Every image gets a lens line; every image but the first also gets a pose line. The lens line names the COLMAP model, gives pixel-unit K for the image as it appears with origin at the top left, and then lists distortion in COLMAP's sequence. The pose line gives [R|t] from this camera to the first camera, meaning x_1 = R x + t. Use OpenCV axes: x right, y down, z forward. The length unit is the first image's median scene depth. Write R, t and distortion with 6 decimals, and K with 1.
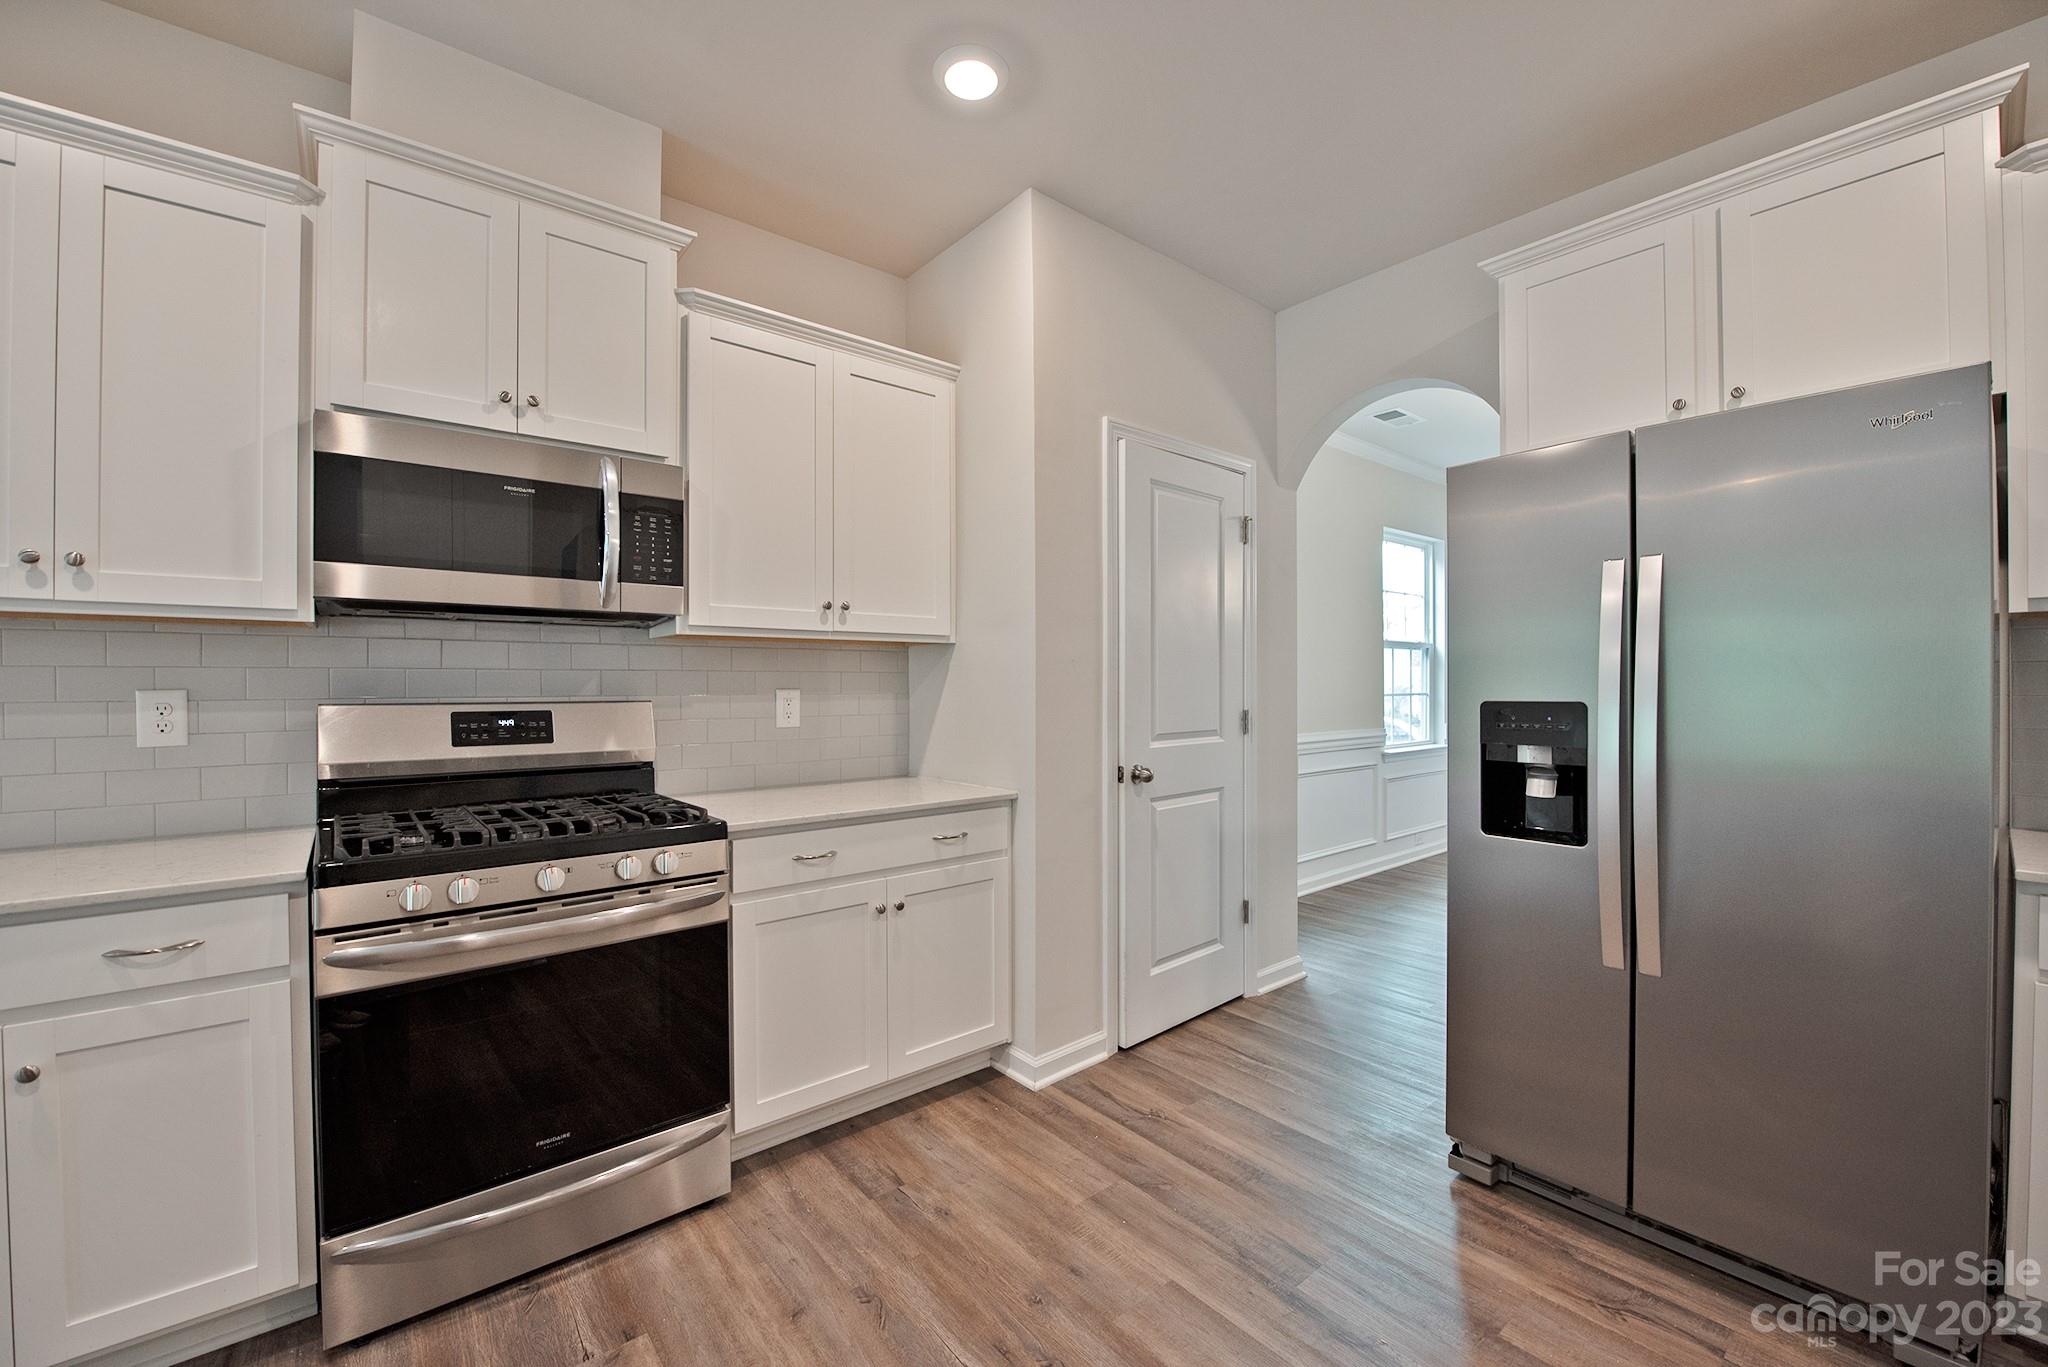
lens RADIAL K [[907.7, 0, 1088.4], [0, 907.7, 670.1], [0, 0, 1]] dist [-0.003154, -0.000500]
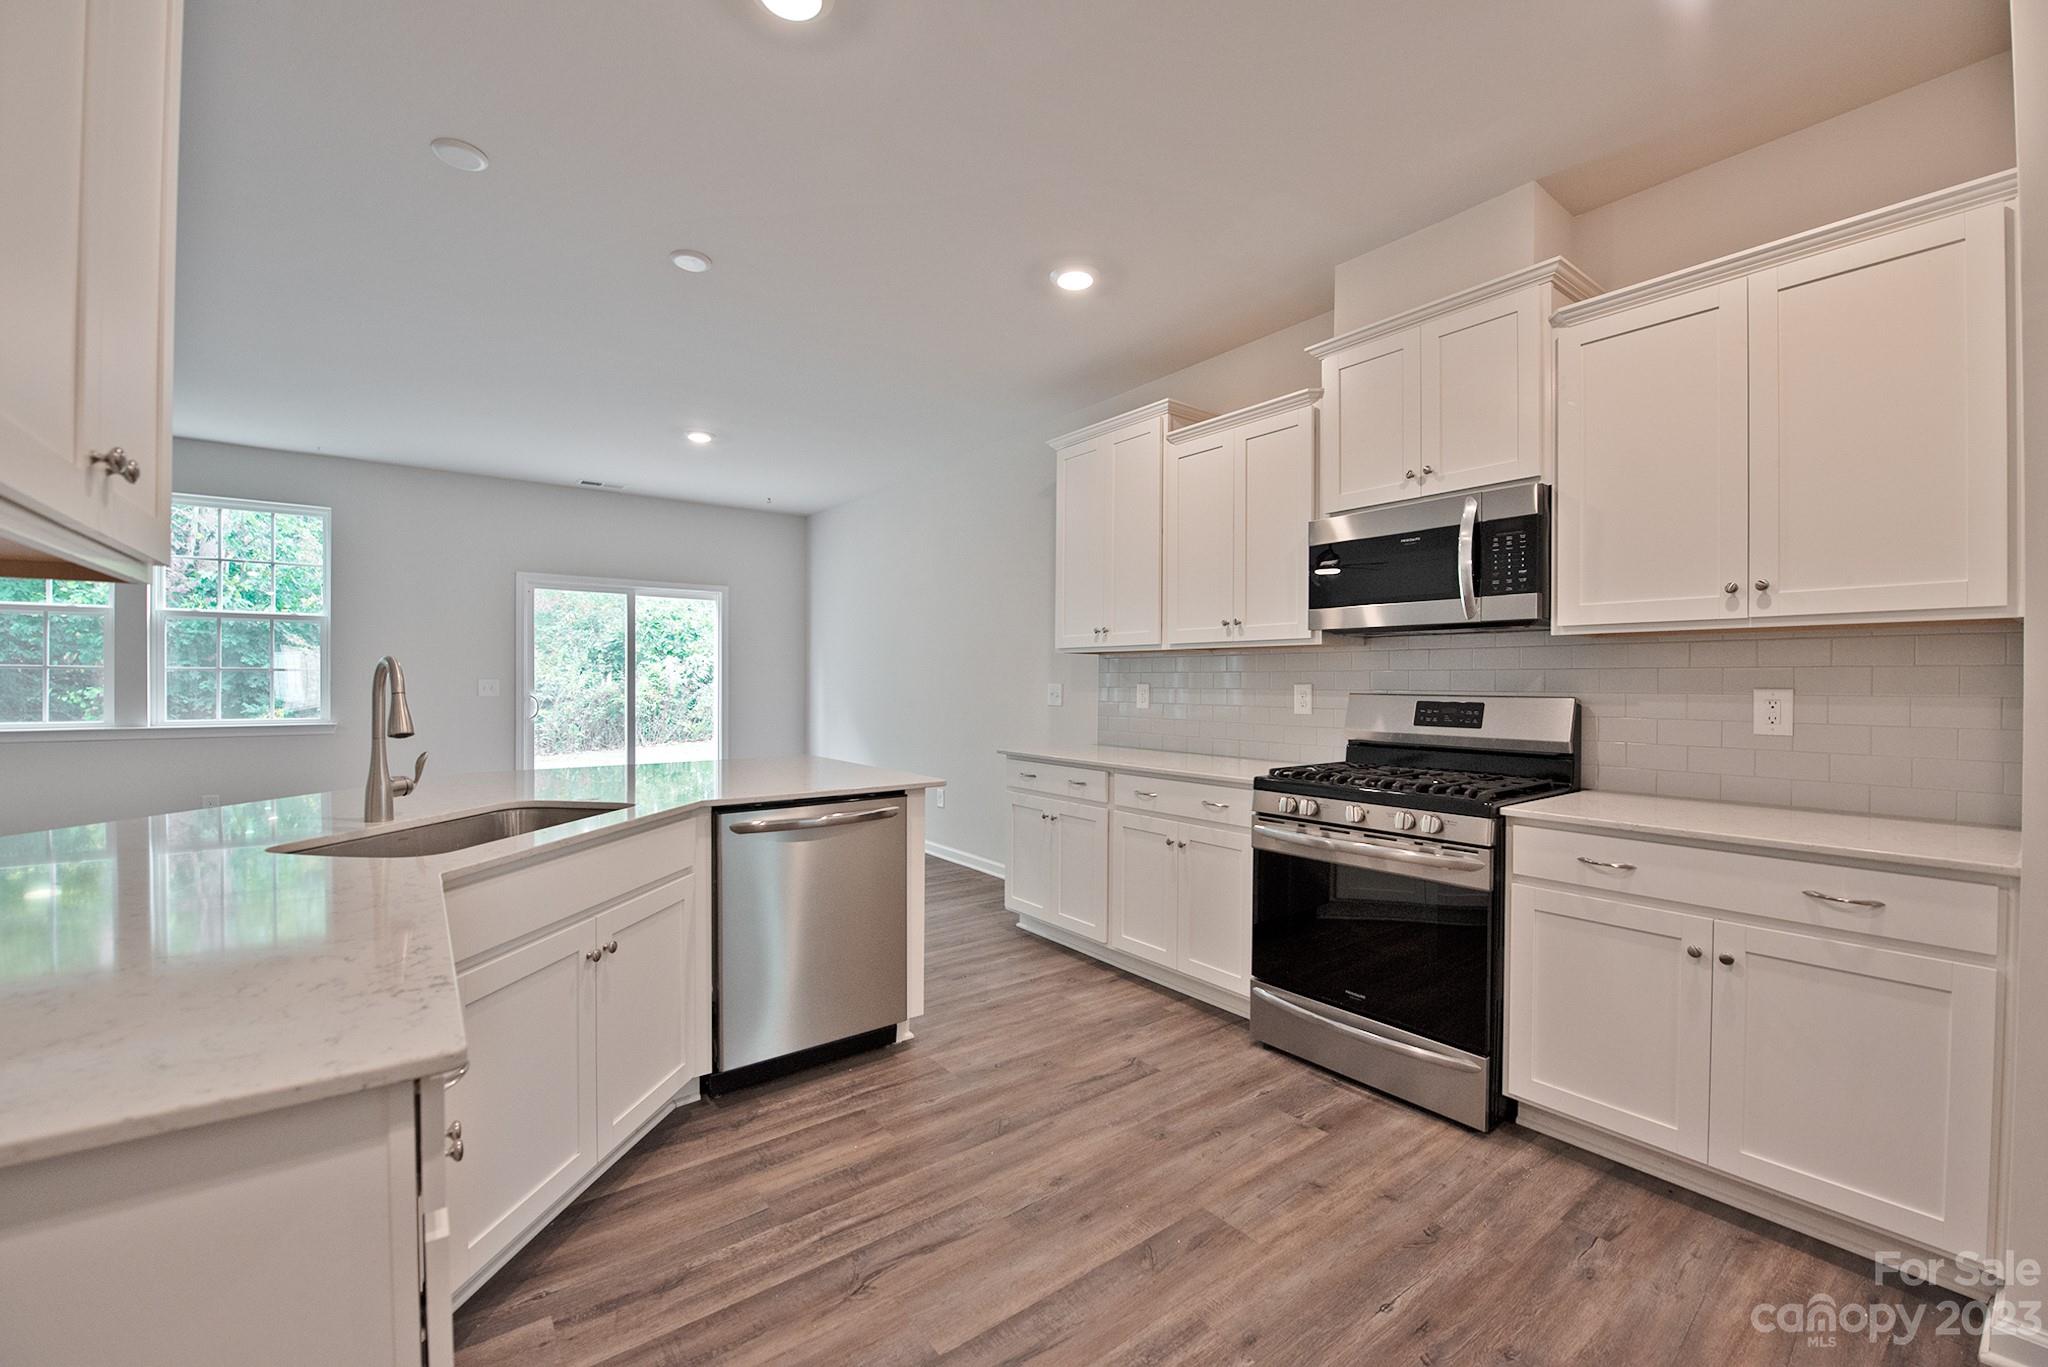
lens RADIAL K [[849.7, 0, 967.0], [0, 849.7, 685.5], [0, 0, 1]] dist [-0.015555, -0.000135]
pose [[-0.155728, 0.002829, -0.987796, 0.666860], [0.004561, 0.999987, 0.002145, 0.014978], [0.987789, -0.004171, -0.155739, 0.479199]]
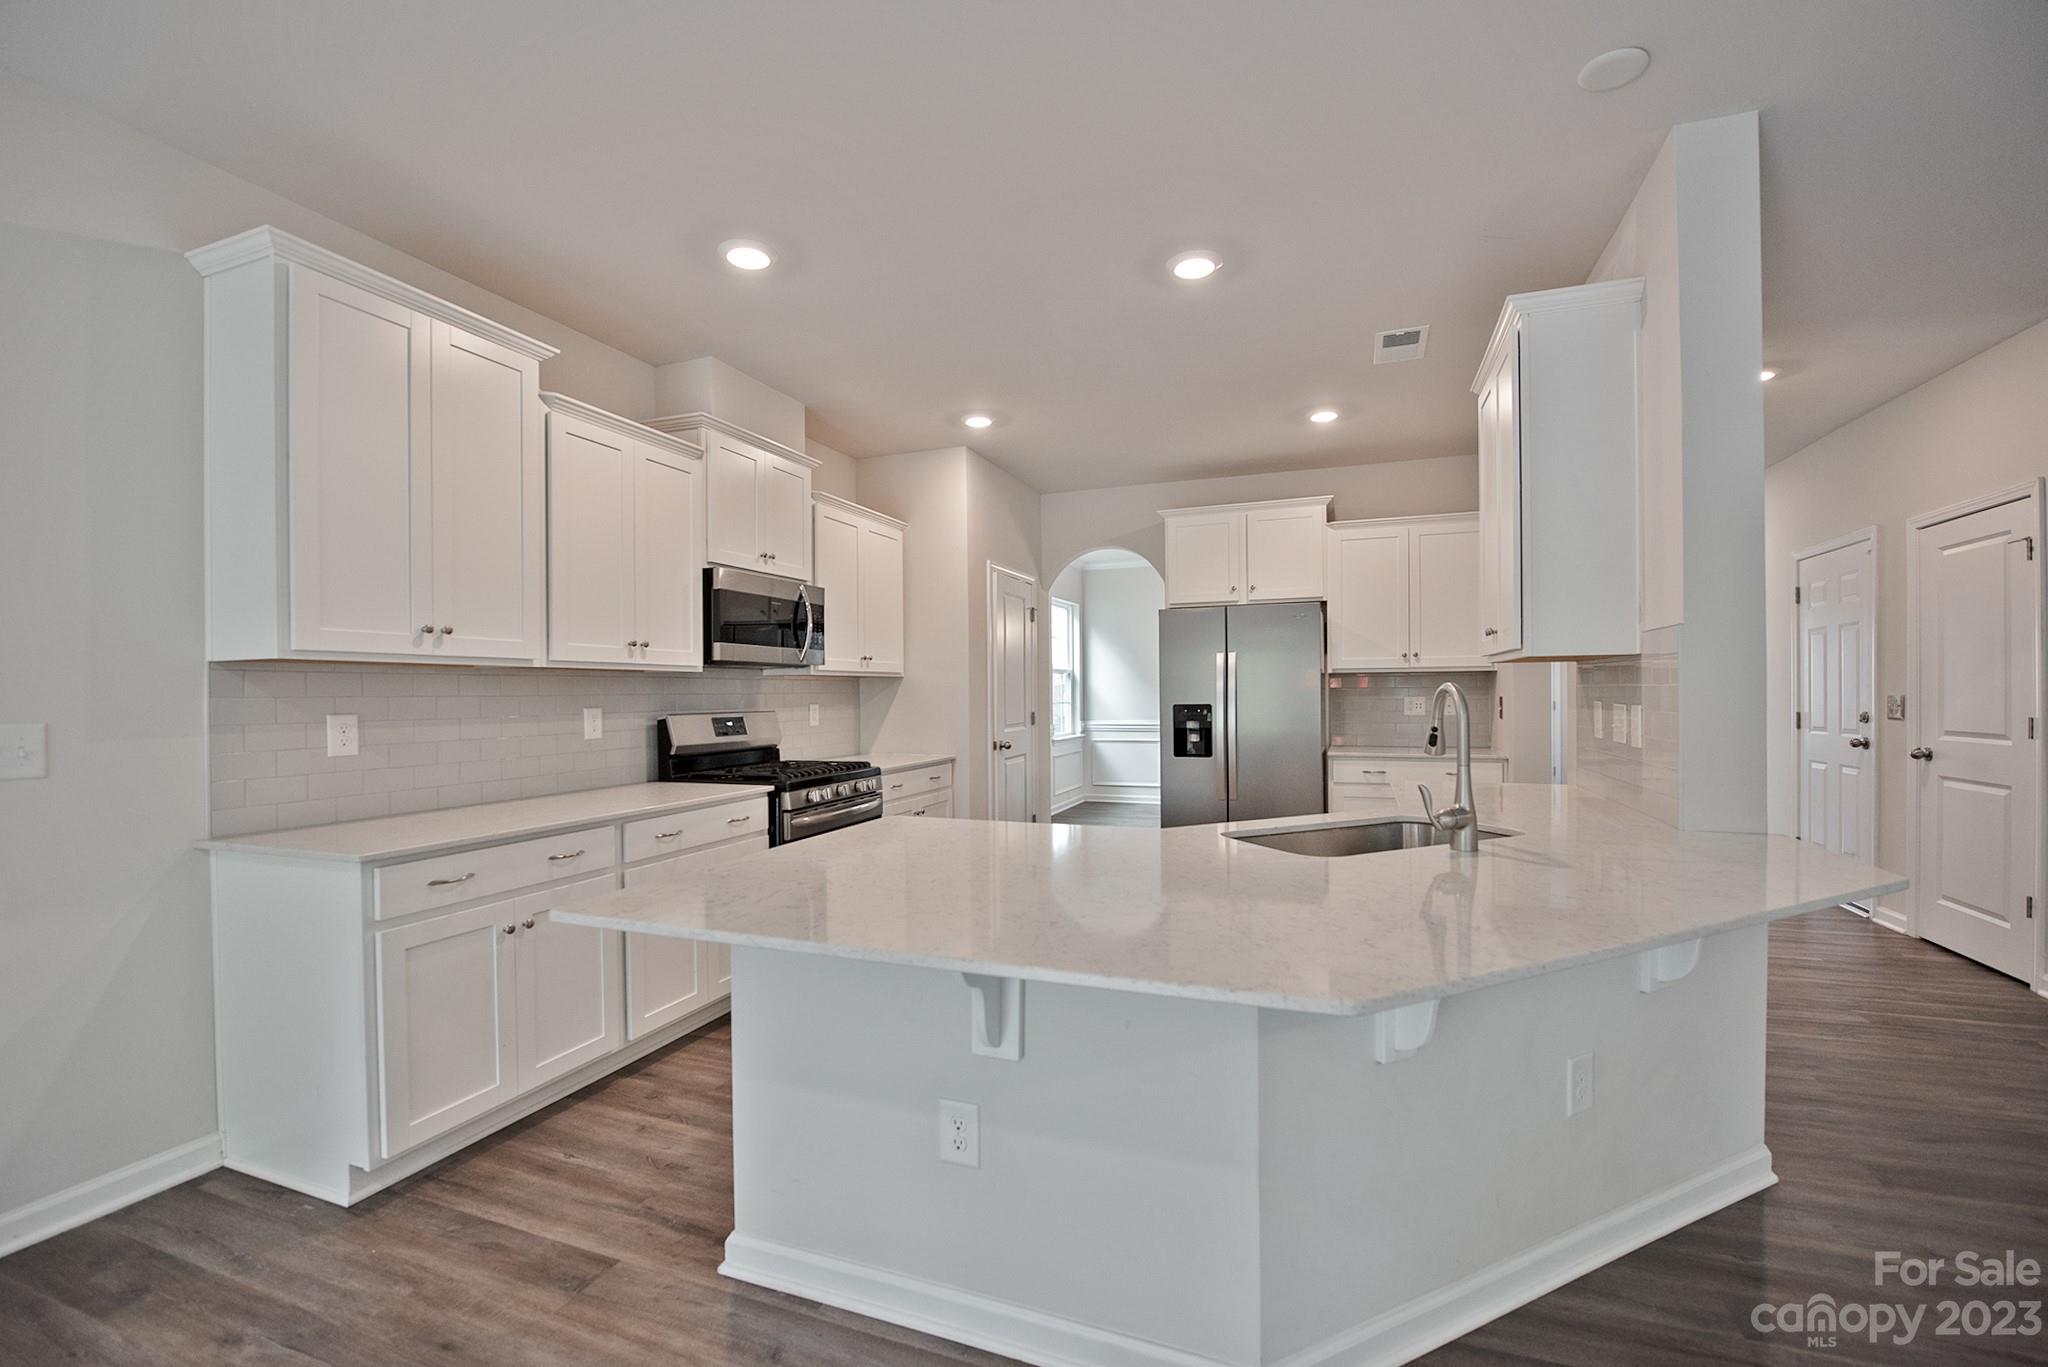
lens RADIAL K [[823.7, 0, 1026.5], [0, 823.7, 694.9], [0, 0, 1]] dist [-0.015645, -0.000153]
pose [[0.907890, -0.015714, 0.418913, -0.770987], [0.013047, 0.999872, 0.009229, -0.008075], [-0.419005, -0.002913, 0.907979, -0.733312]]
